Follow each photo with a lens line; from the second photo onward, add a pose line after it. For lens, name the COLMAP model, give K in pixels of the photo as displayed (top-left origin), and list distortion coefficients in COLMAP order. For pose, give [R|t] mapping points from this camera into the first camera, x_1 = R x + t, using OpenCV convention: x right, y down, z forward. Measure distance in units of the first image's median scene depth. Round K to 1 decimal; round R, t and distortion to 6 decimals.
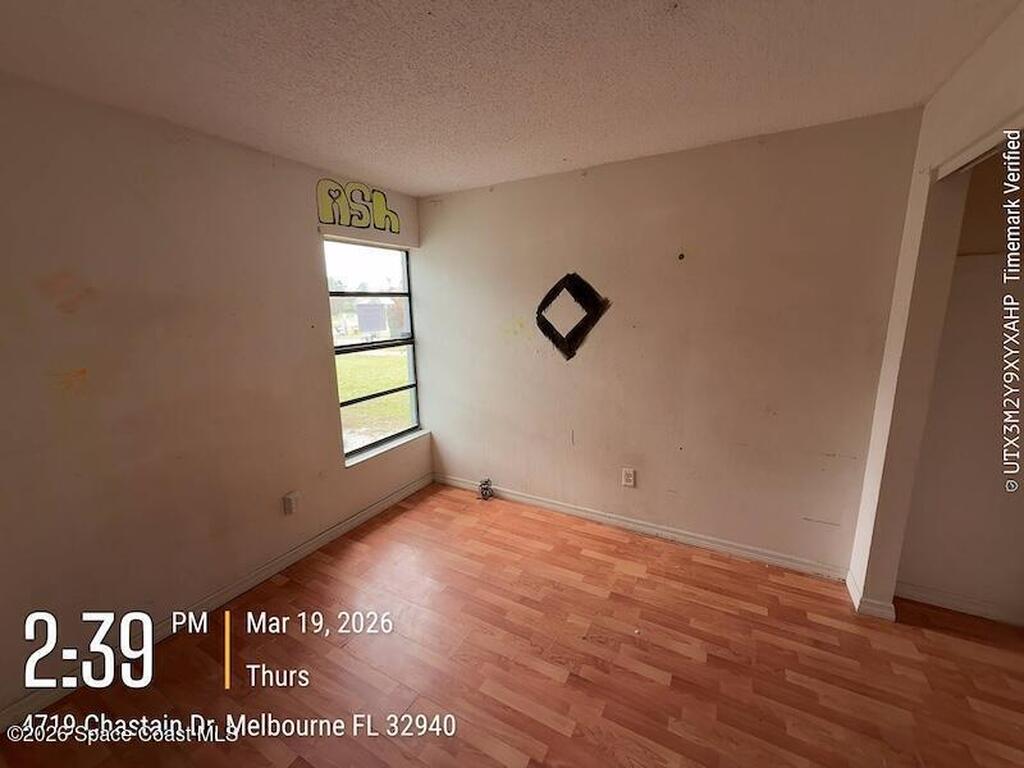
lens RADIAL K [[407.5, 0, 512.2], [0, 407.5, 378.8], [0, 0, 1]] dist [-0.002687, -0.000153]
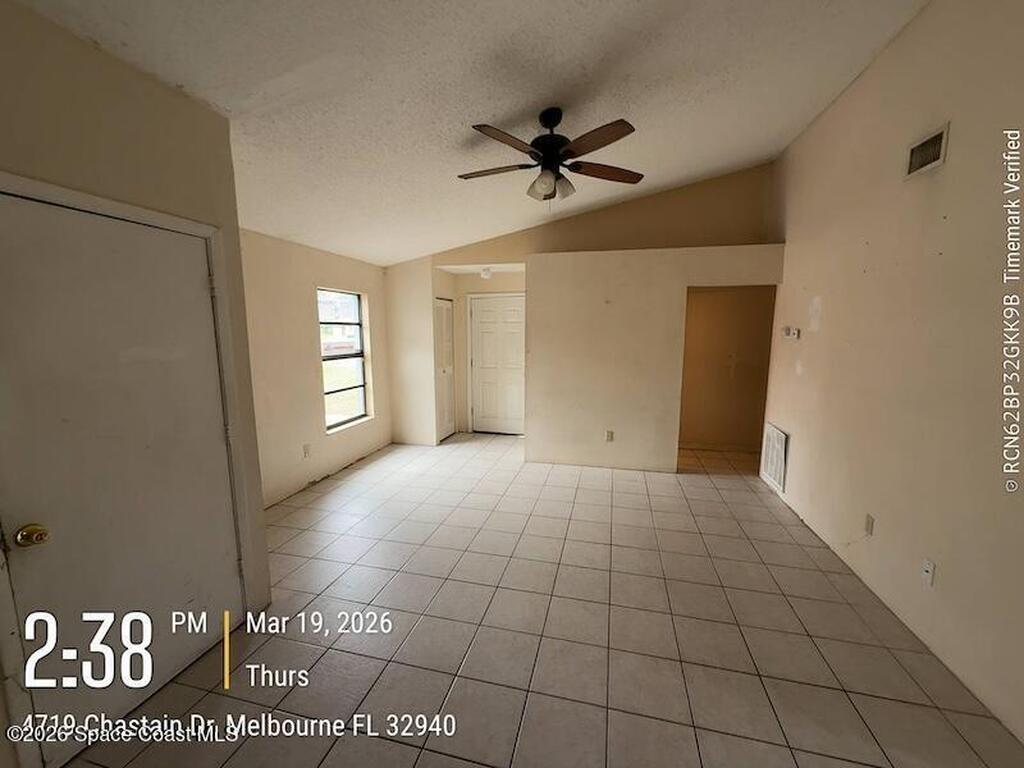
lens RADIAL K [[407.5, 0, 512.2], [0, 407.5, 386.4], [0, 0, 1]] dist [-0.002687, -0.000153]
pose [[0.959749, -0.030334, 0.279217, -0.156497], [0.046908, 0.997499, -0.052869, 0.141155], [-0.276915, 0.063839, 0.958772, -0.642568]]
